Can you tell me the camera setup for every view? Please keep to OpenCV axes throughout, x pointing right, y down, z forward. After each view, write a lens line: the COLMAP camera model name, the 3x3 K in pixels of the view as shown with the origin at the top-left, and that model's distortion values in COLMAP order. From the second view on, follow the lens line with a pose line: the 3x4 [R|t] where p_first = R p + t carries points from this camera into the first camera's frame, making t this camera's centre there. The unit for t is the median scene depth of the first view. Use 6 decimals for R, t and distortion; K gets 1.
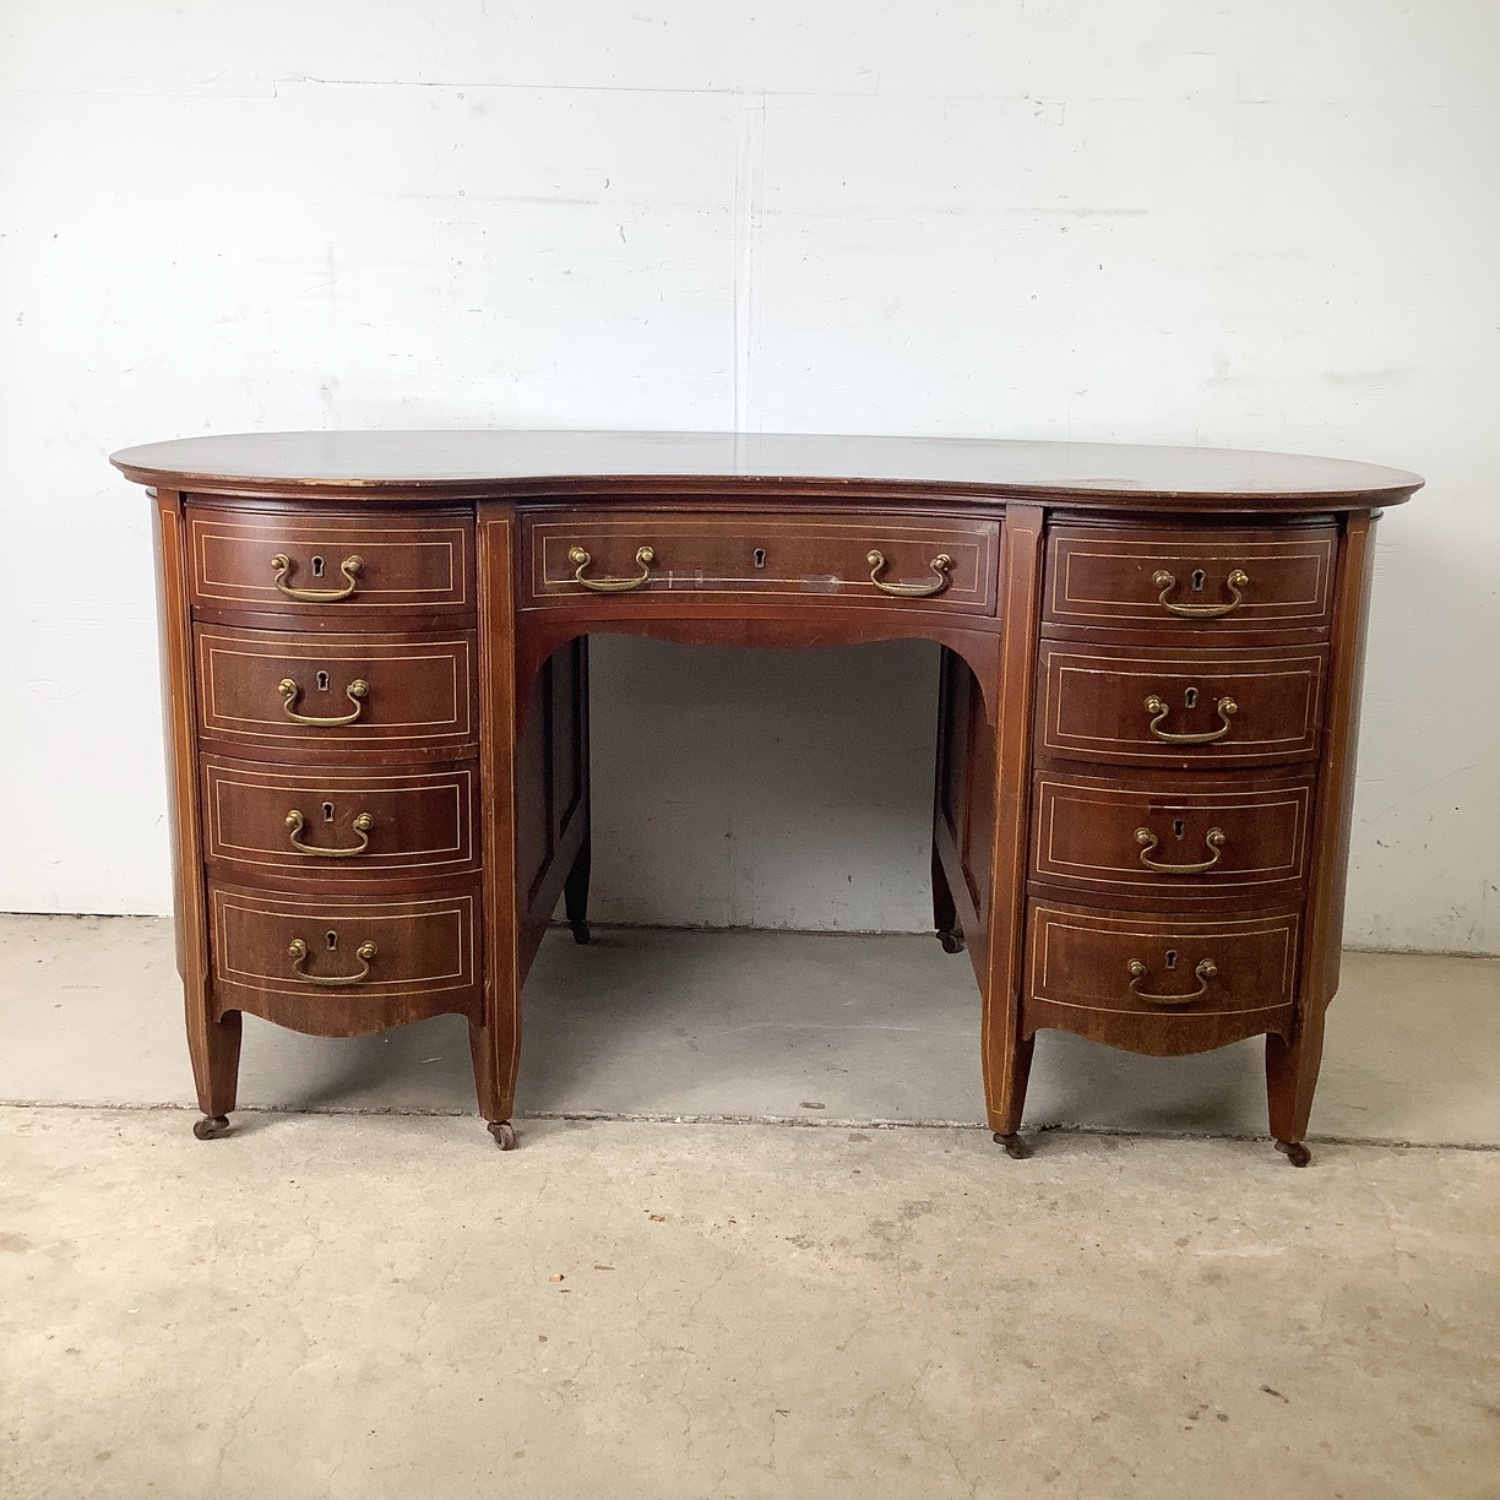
lens RADIAL K [[1842.4, 0, 747.7], [0, 1842.4, 747.8], [0, 0, 1]] dist [0.058539, 0.000000]
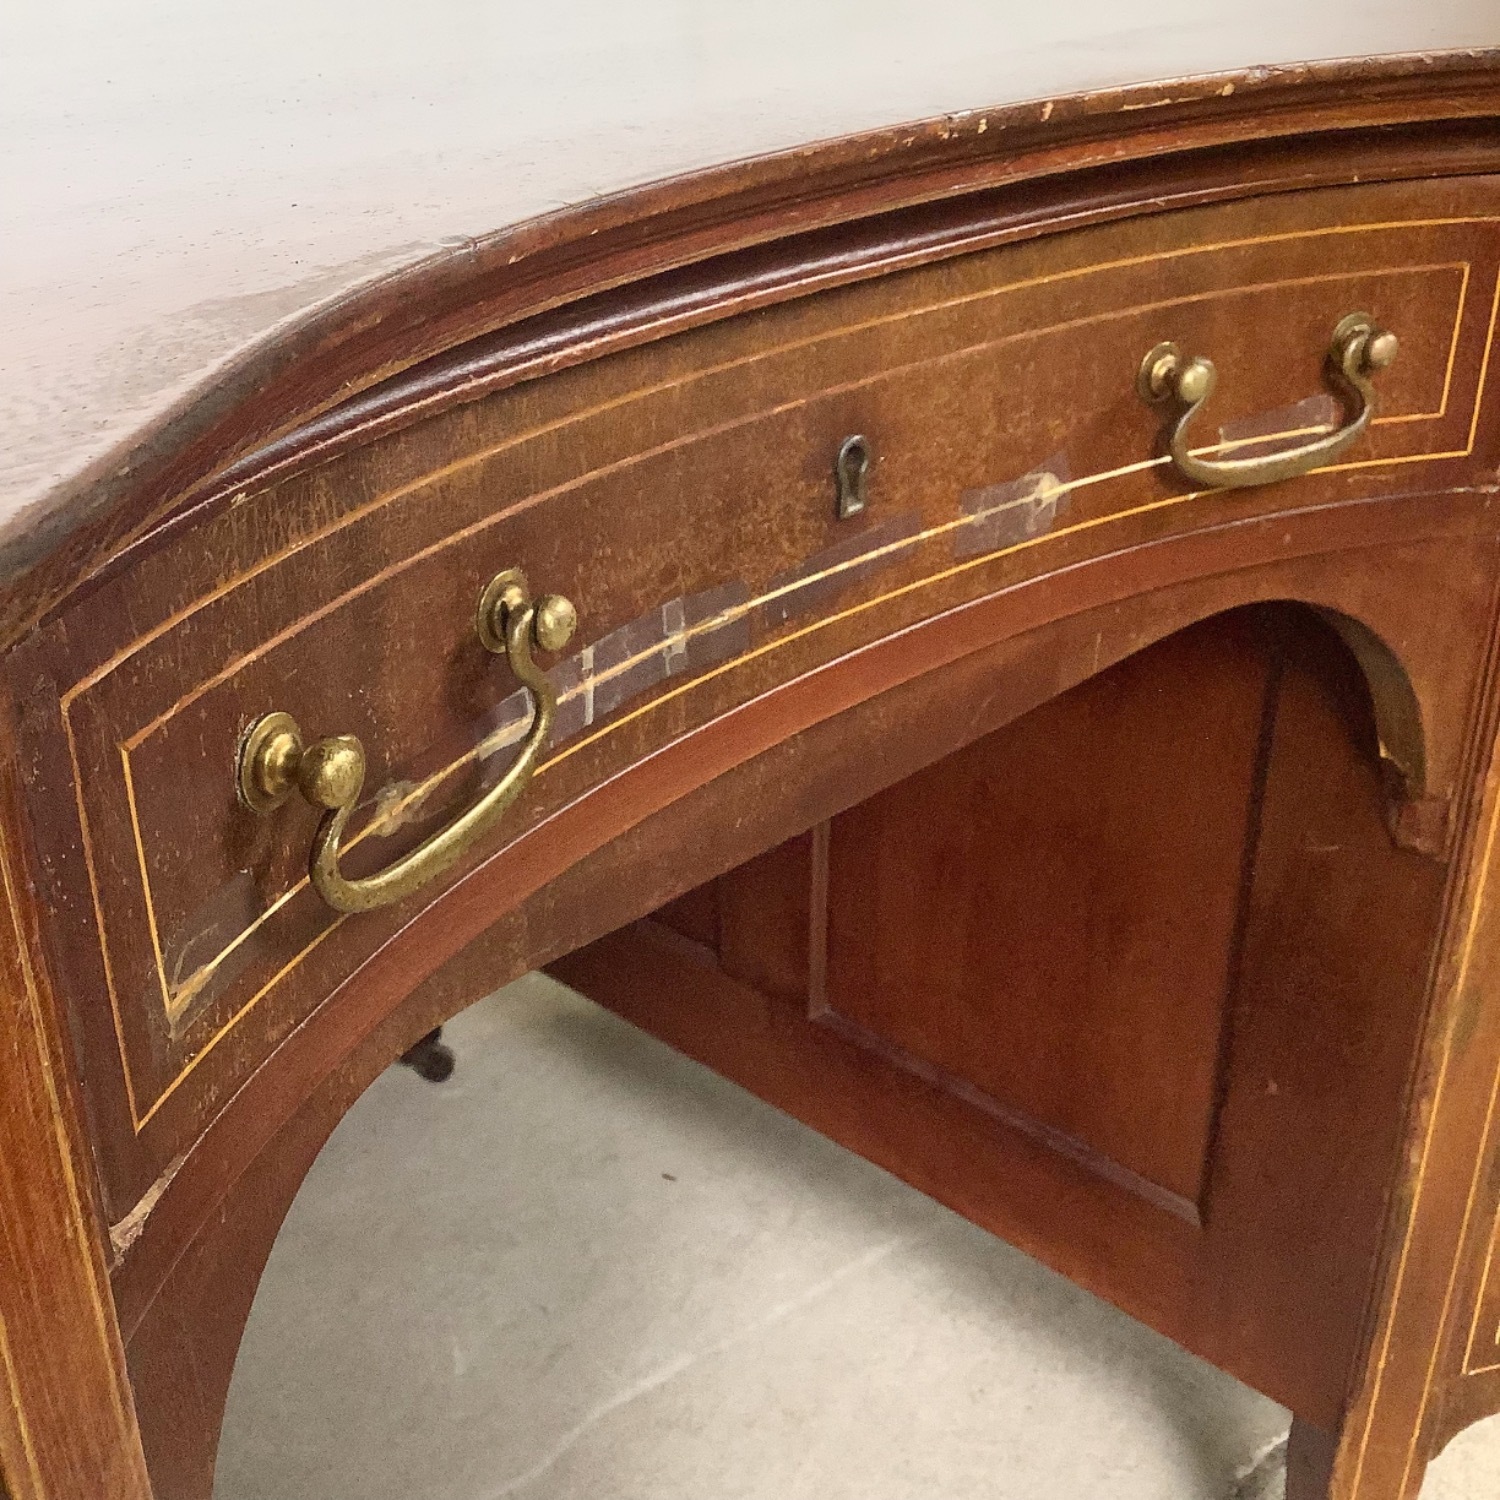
lens RADIAL K [[1842.4, 0, 749.0], [0, 1842.4, 745.8], [0, 0, 1]] dist [0.058539, 0.000000]
pose [[0.667628, -0.347352, 0.658498, -0.171623], [0.180474, 0.933617, 0.309498, -0.148992], [-0.722290, -0.087787, 0.685996, 0.865751]]
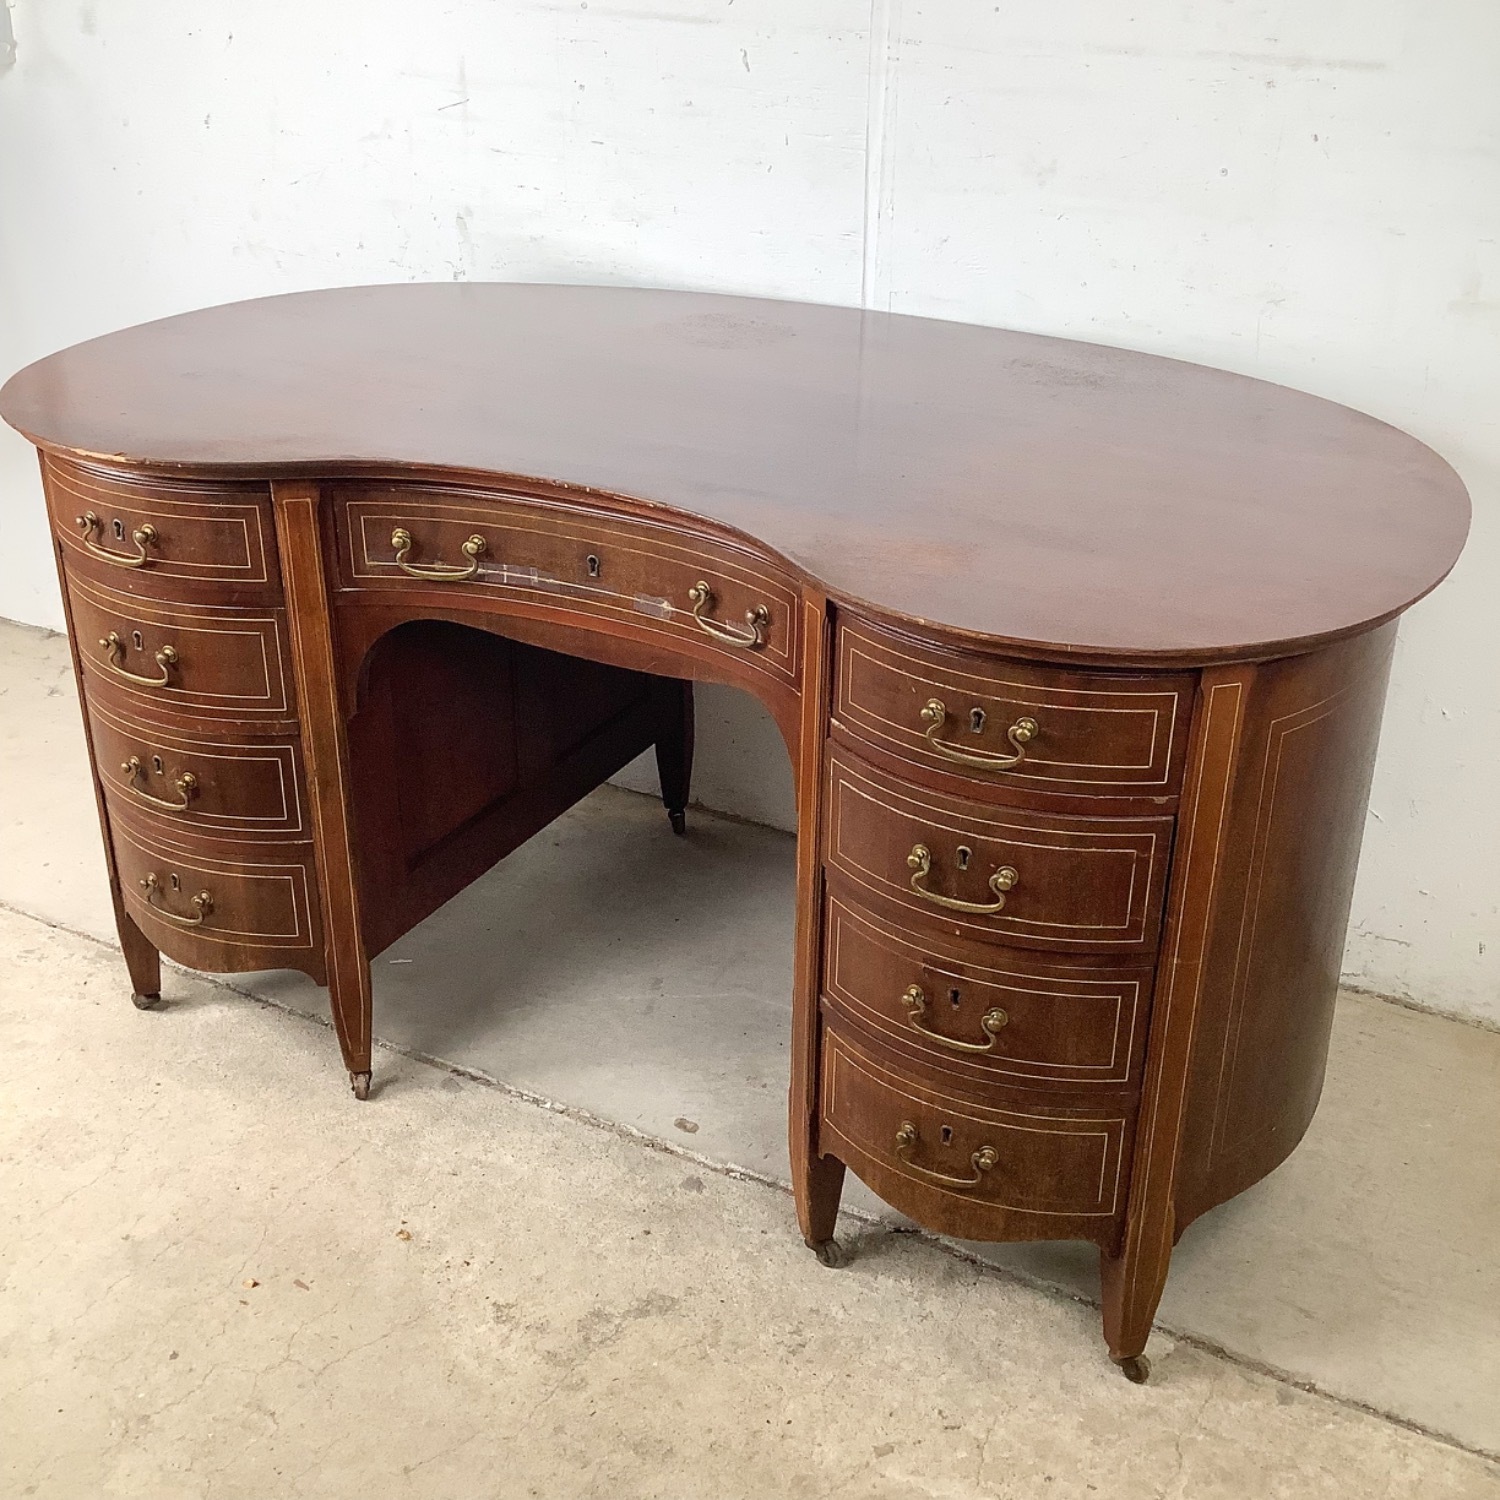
lens RADIAL K [[1842.4, 0, 742.8], [0, 1842.4, 749.1], [0, 0, 1]] dist [0.058539, 0.000000]
pose [[0.893541, 0.196072, -0.403905, 0.444939], [-0.099044, 0.963523, 0.248623, -0.247354], [0.437920, -0.182150, 0.880368, 0.260877]]
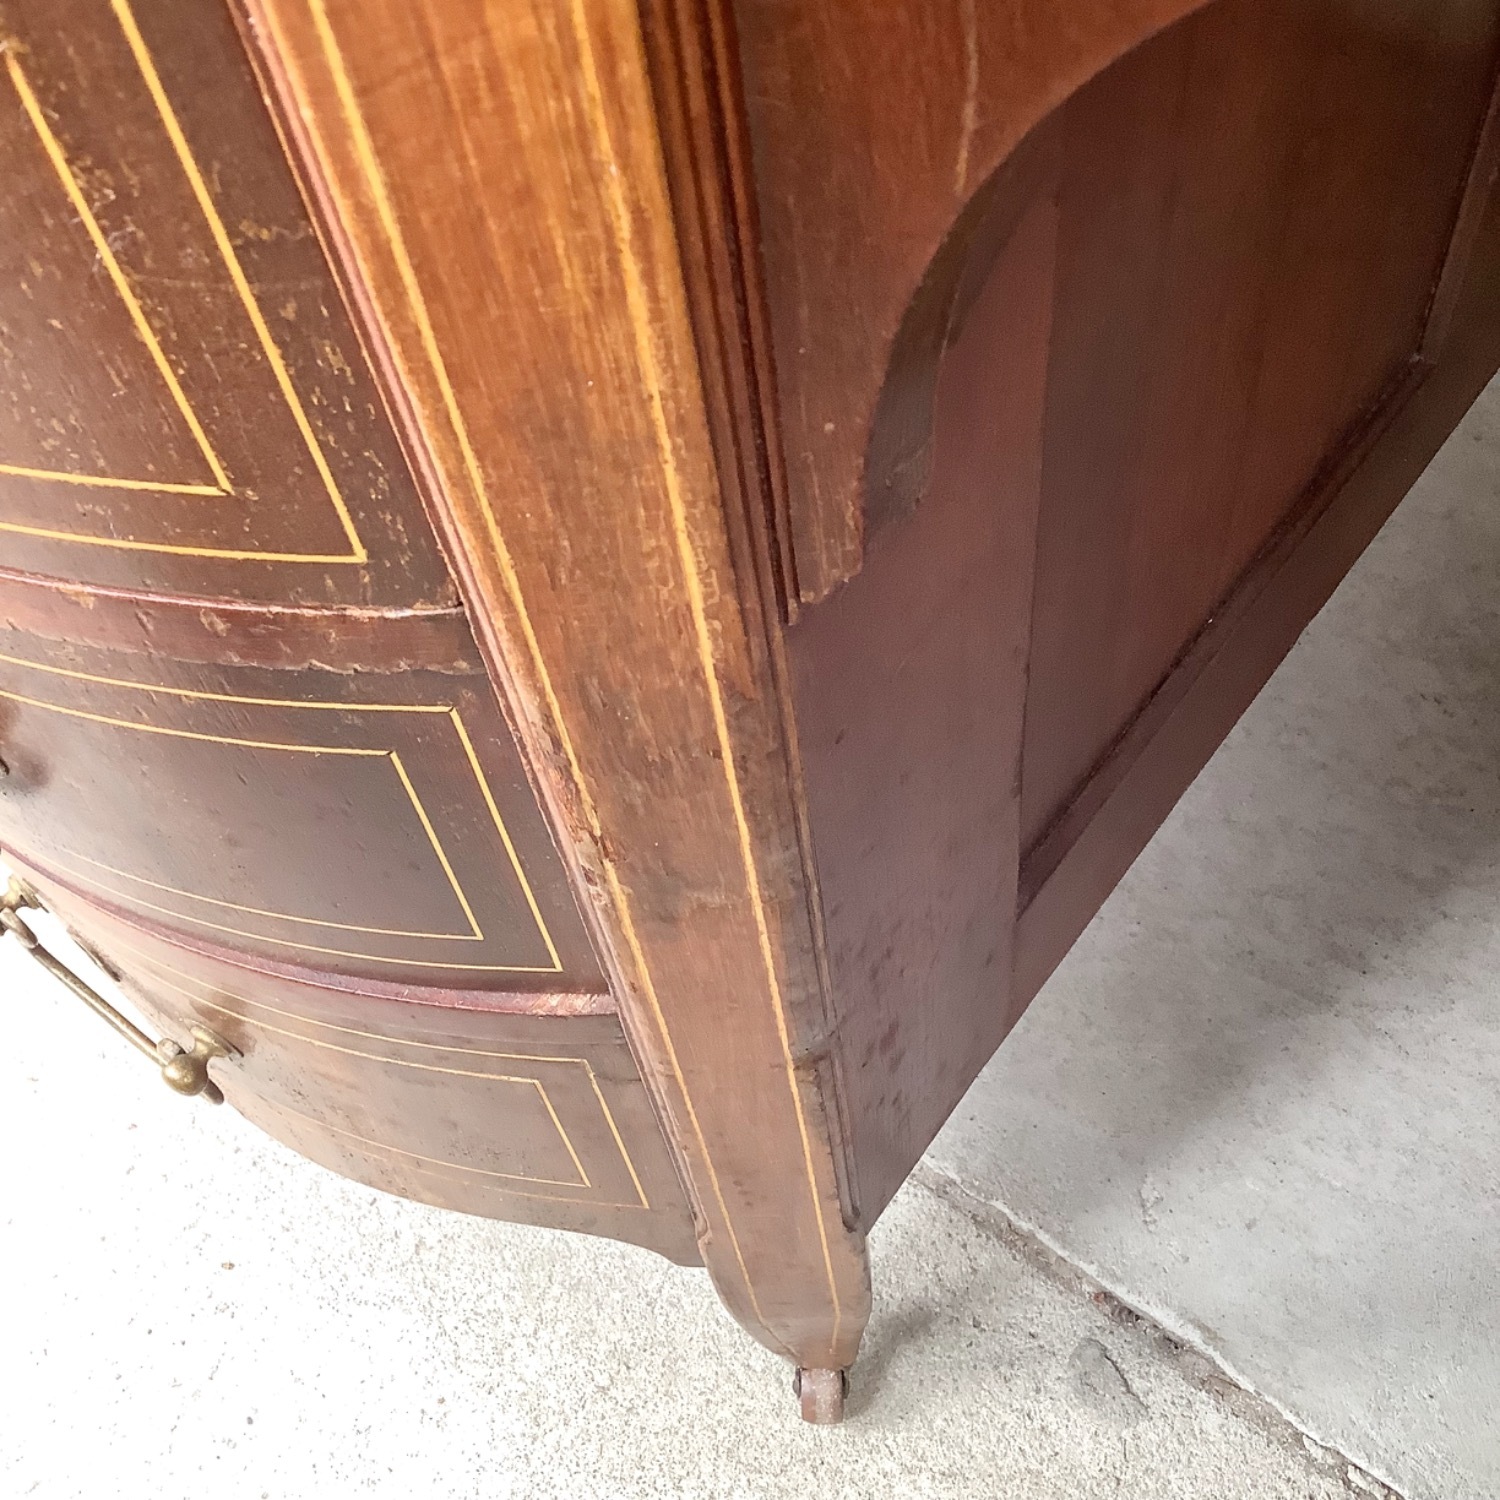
lens RADIAL K [[1842.4, 0, 745.7], [0, 1842.4, 728.1], [0, 0, 1]] dist [0.058539, 0.000000]
pose [[0.803083, 0.440777, -0.400966, -0.070363], [-0.033198, 0.704963, 0.708466, -0.093884], [0.594942, -0.555646, 0.580777, 0.928468]]
